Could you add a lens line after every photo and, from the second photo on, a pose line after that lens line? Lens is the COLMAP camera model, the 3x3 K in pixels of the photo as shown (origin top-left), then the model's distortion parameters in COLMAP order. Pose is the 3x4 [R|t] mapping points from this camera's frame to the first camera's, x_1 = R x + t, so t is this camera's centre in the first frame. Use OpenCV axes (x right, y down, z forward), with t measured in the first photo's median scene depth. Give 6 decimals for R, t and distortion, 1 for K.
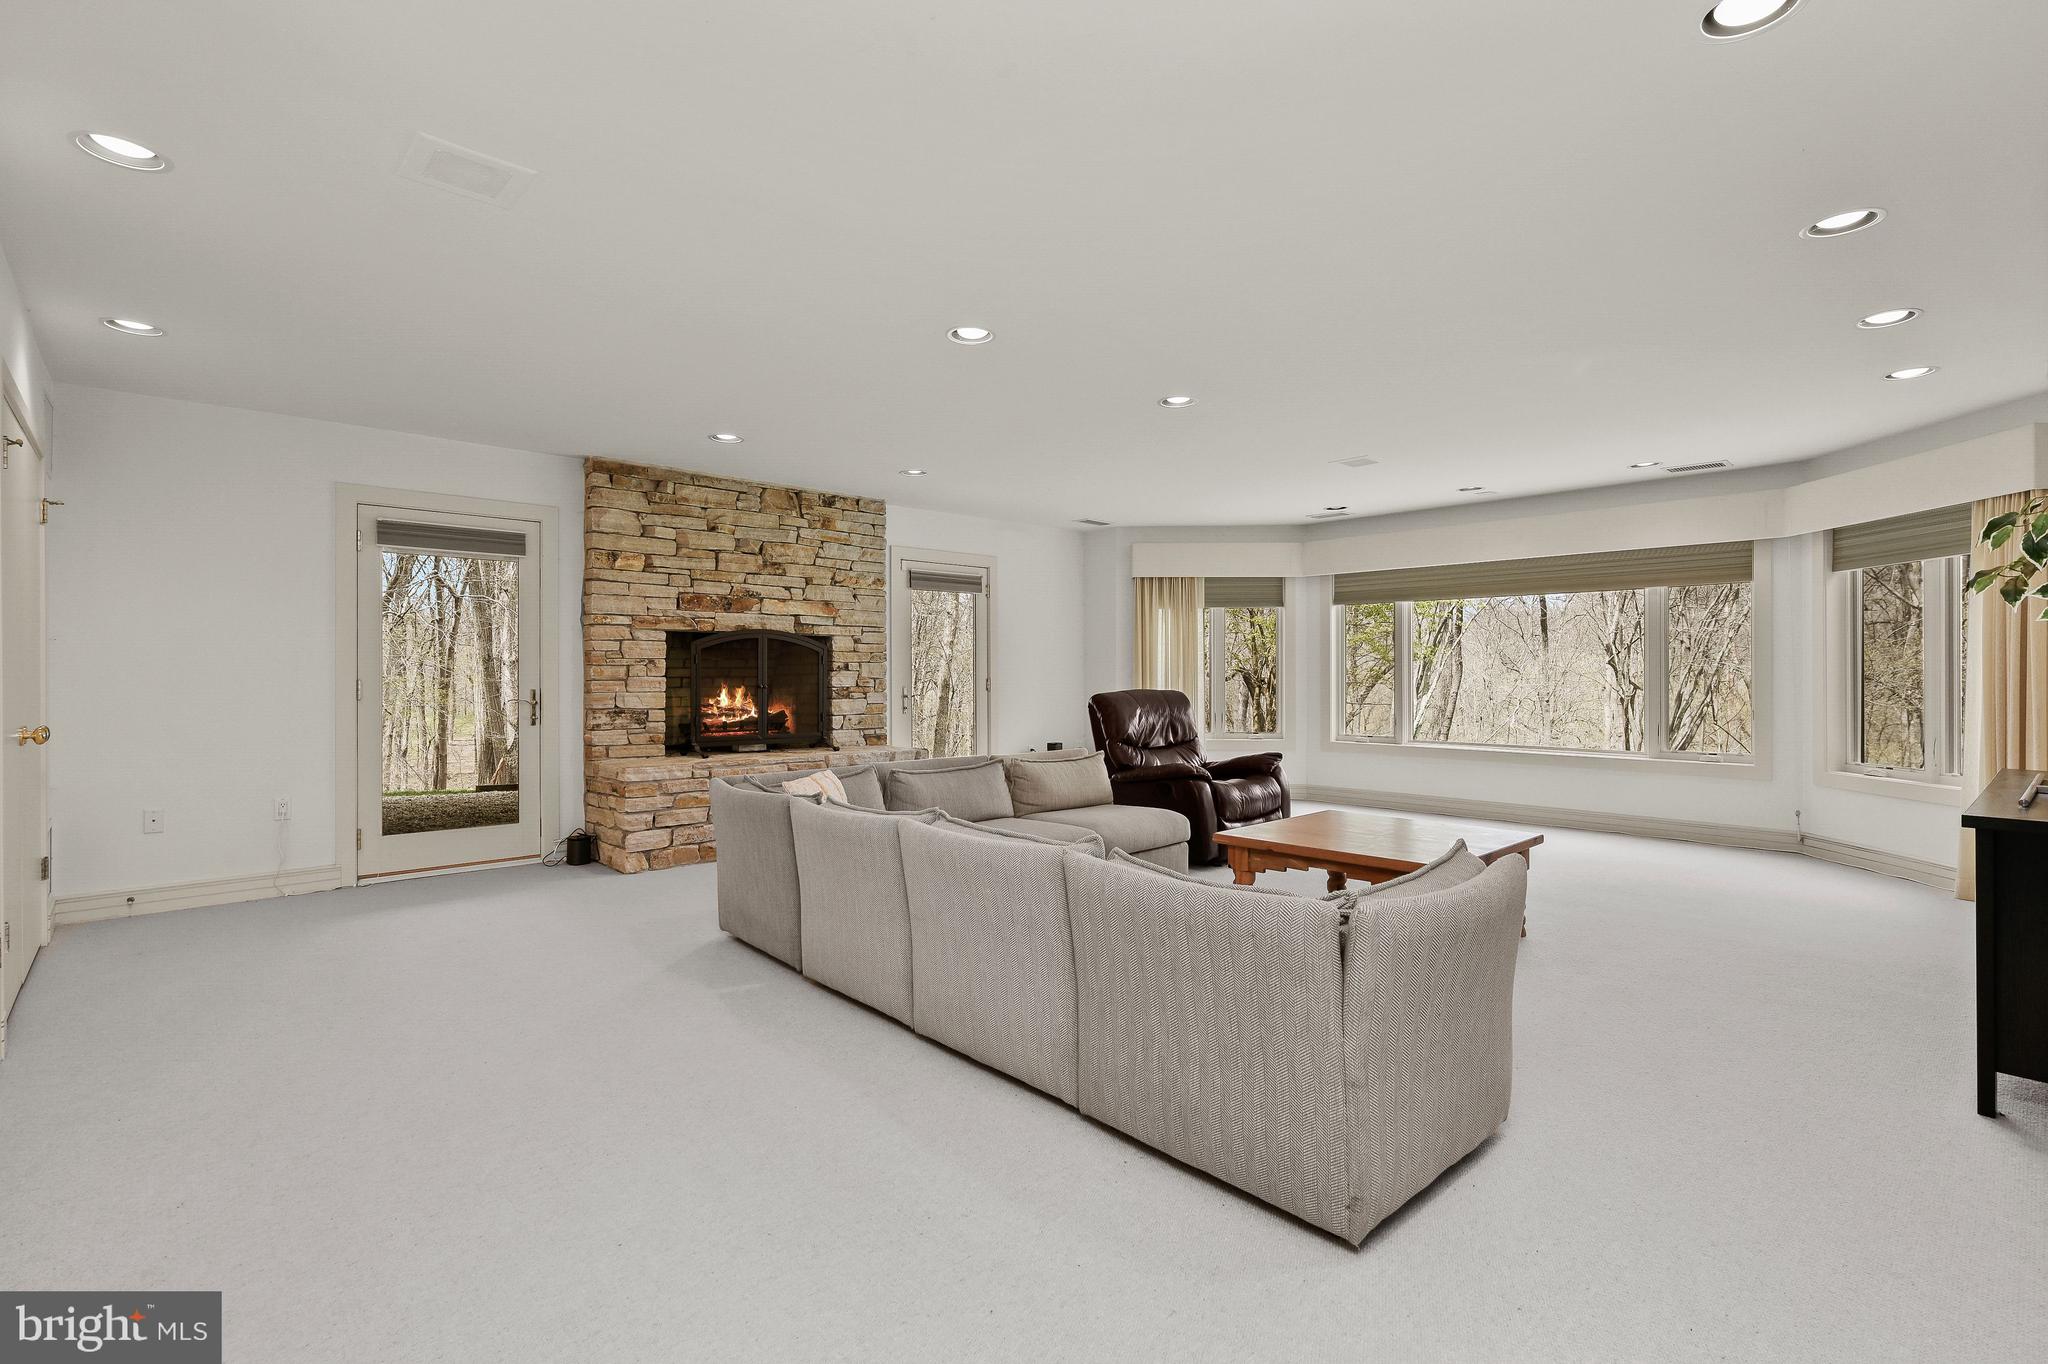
lens RADIAL K [[930.7, 0, 1013.7], [0, 930.7, 685.0], [0, 0, 1]] dist [-0.001063, 0.000304]
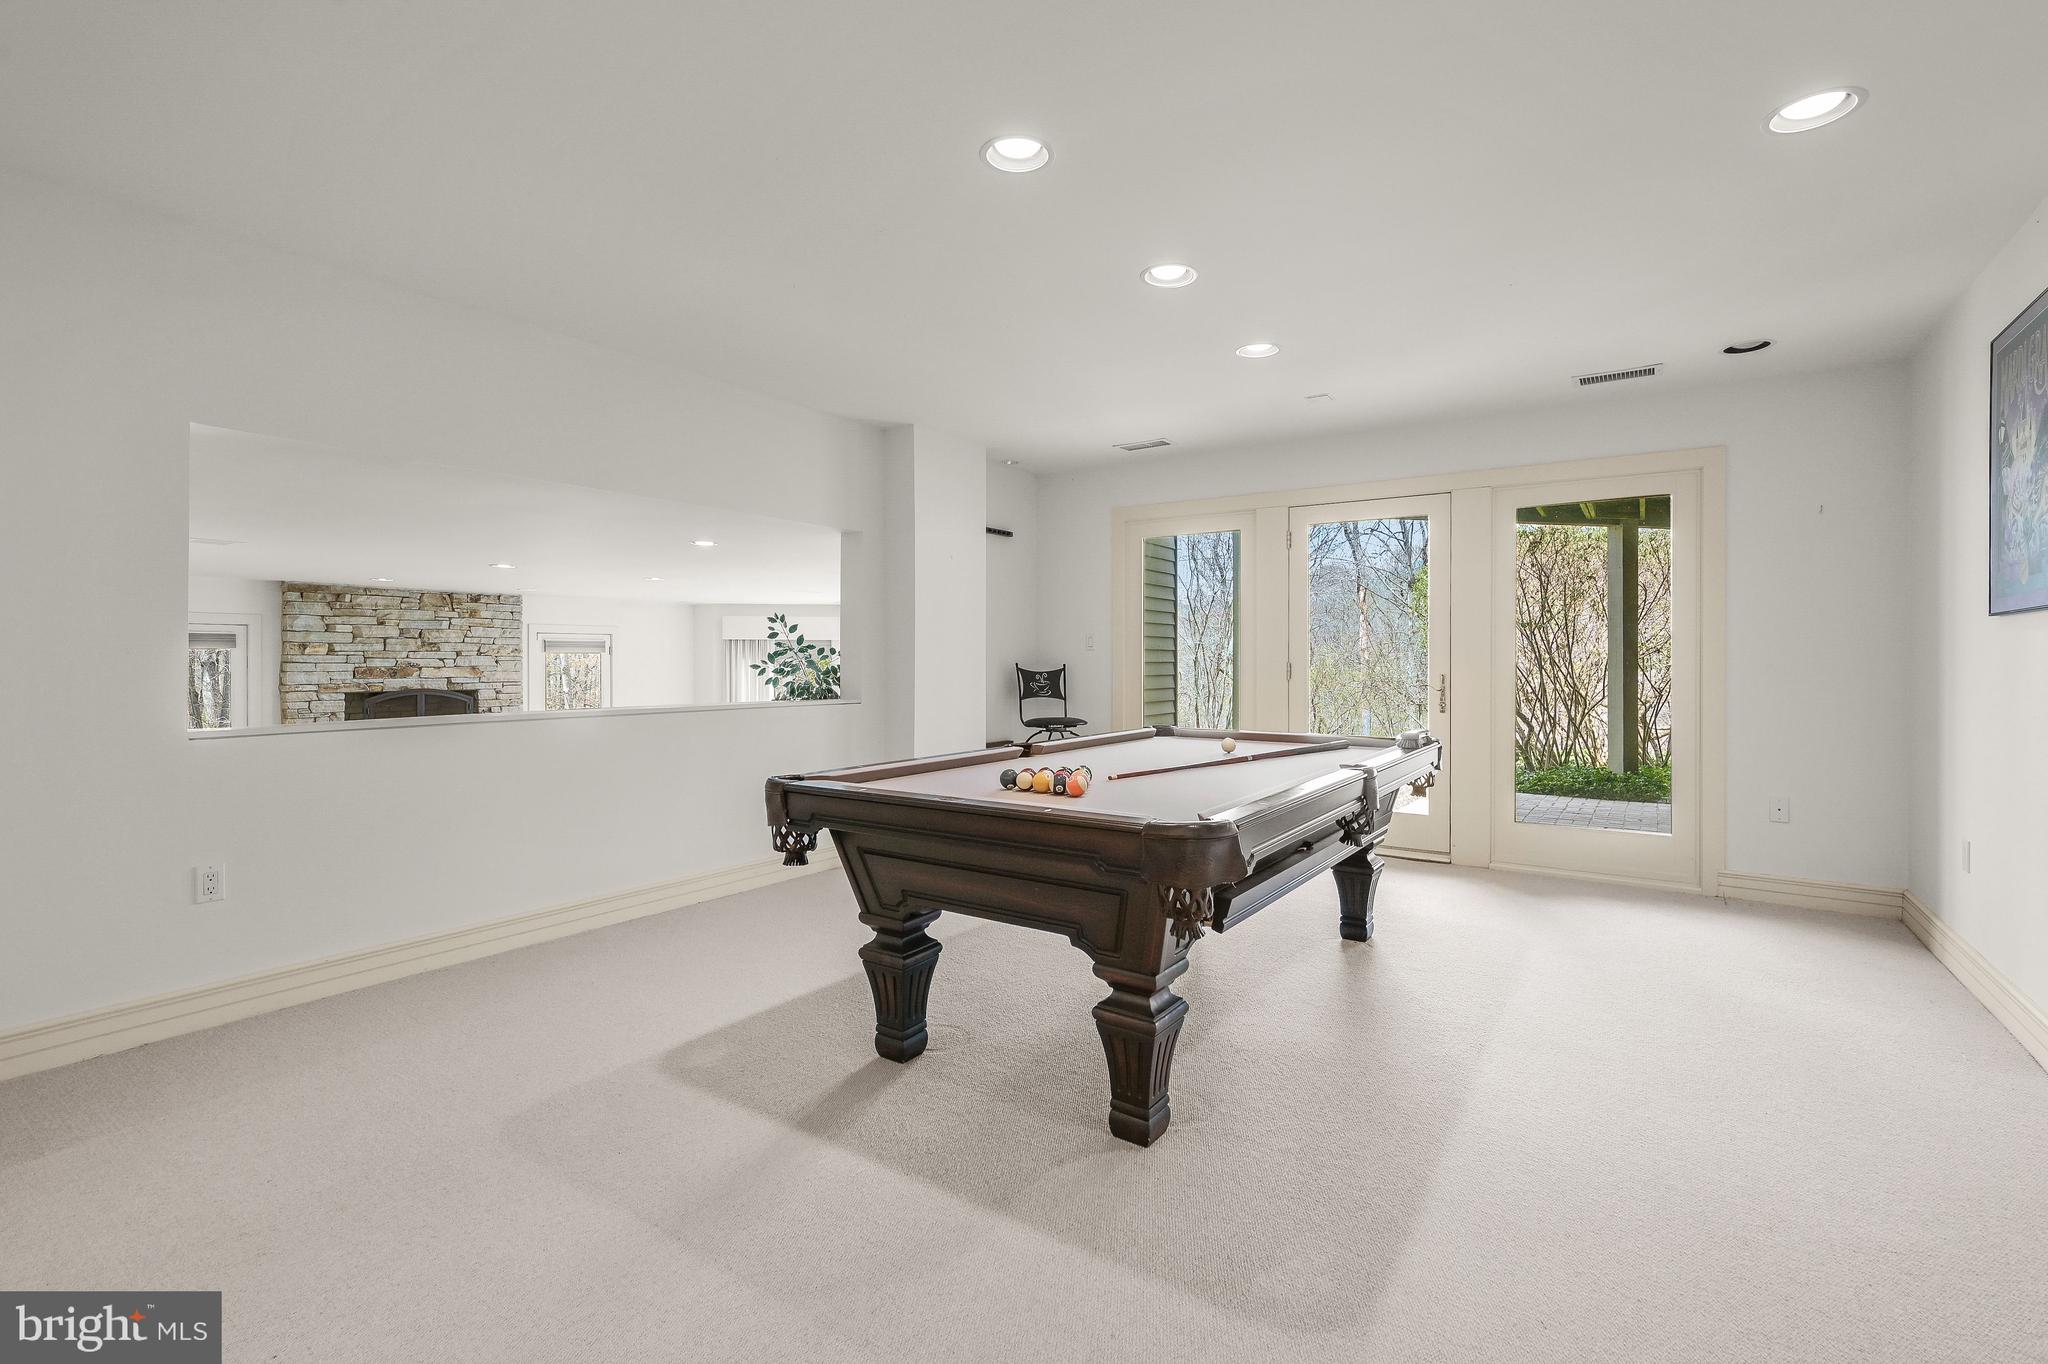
lens RADIAL K [[930.7, 0, 1031.8], [0, 930.7, 665.4], [0, 0, 1]] dist [-0.001063, 0.000304]
pose [[0.971474, -0.000390, 0.237147, 0.327108], [0.000622, 0.999999, -0.000907, -0.095531], [-0.237147, 0.001029, 0.971473, -0.678486]]
